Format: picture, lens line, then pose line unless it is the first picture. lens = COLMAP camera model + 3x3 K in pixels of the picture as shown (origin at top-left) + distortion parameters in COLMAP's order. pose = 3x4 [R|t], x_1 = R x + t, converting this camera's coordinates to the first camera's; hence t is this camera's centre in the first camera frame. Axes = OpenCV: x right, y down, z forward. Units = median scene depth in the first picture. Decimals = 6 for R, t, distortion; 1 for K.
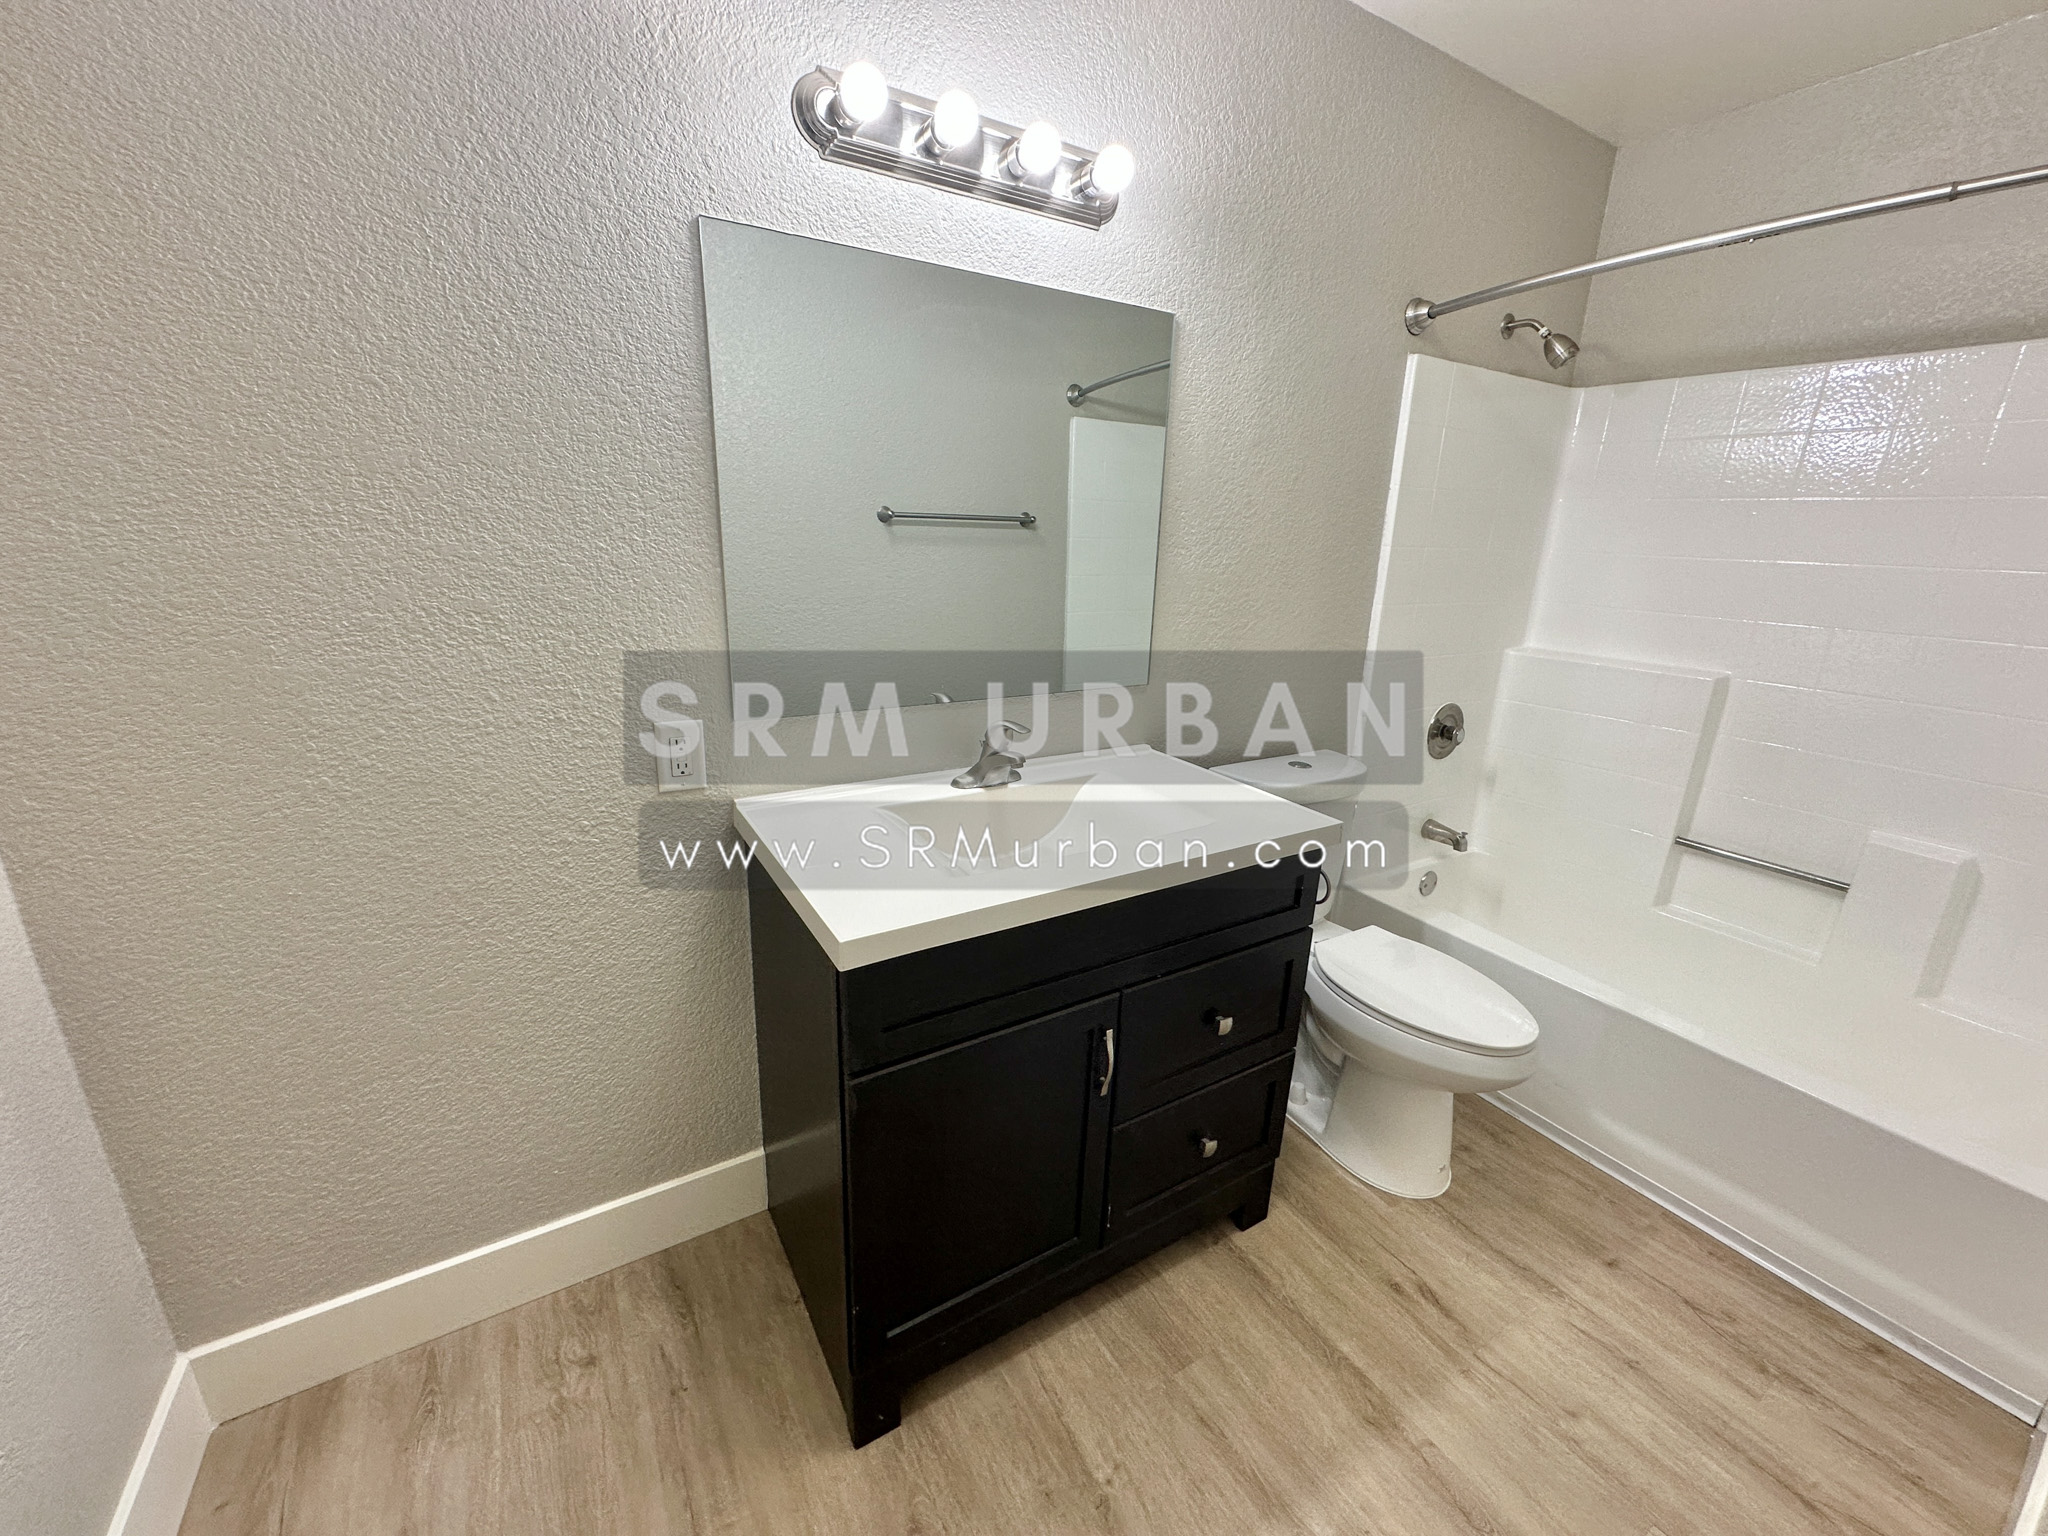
lens RADIAL K [[814.8, 0, 1023.7], [0, 814.8, 769.7], [0, 0, 1]] dist [-0.005611, 0.001221]
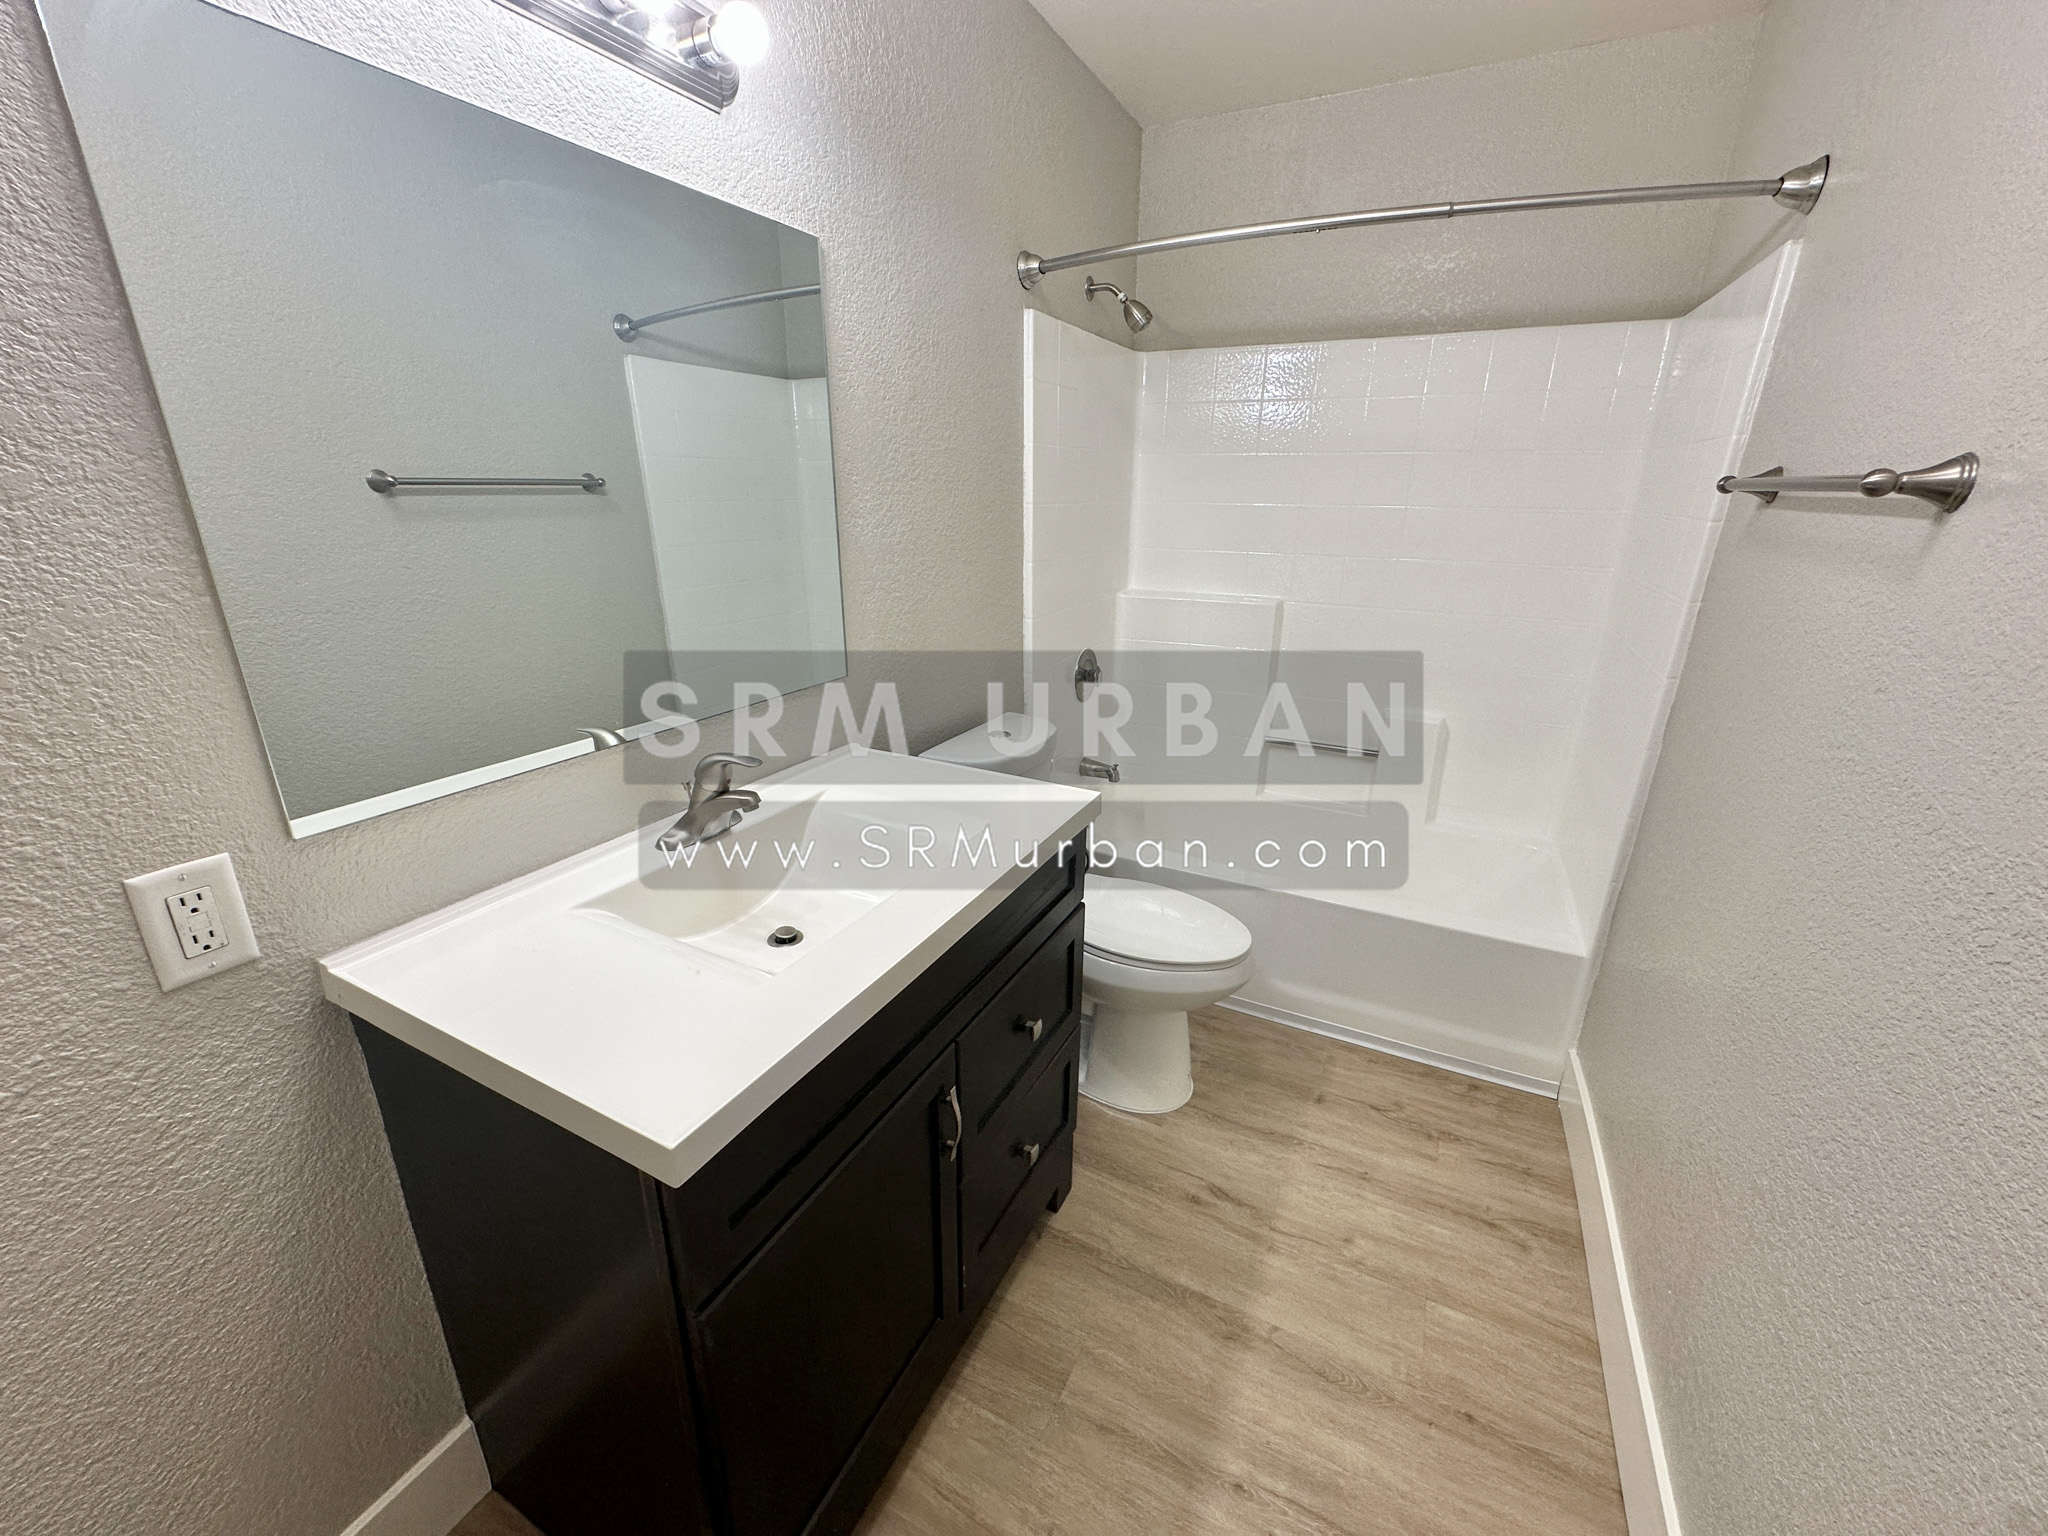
lens RADIAL K [[814.8, 0, 1025.7], [0, 814.8, 768.6], [0, 0, 1]] dist [-0.005611, 0.001221]
pose [[0.853582, -0.193342, 0.483753, -0.147732], [0.167235, 0.981130, 0.097043, -0.069997], [-0.493386, -0.001934, 0.869808, 0.167963]]
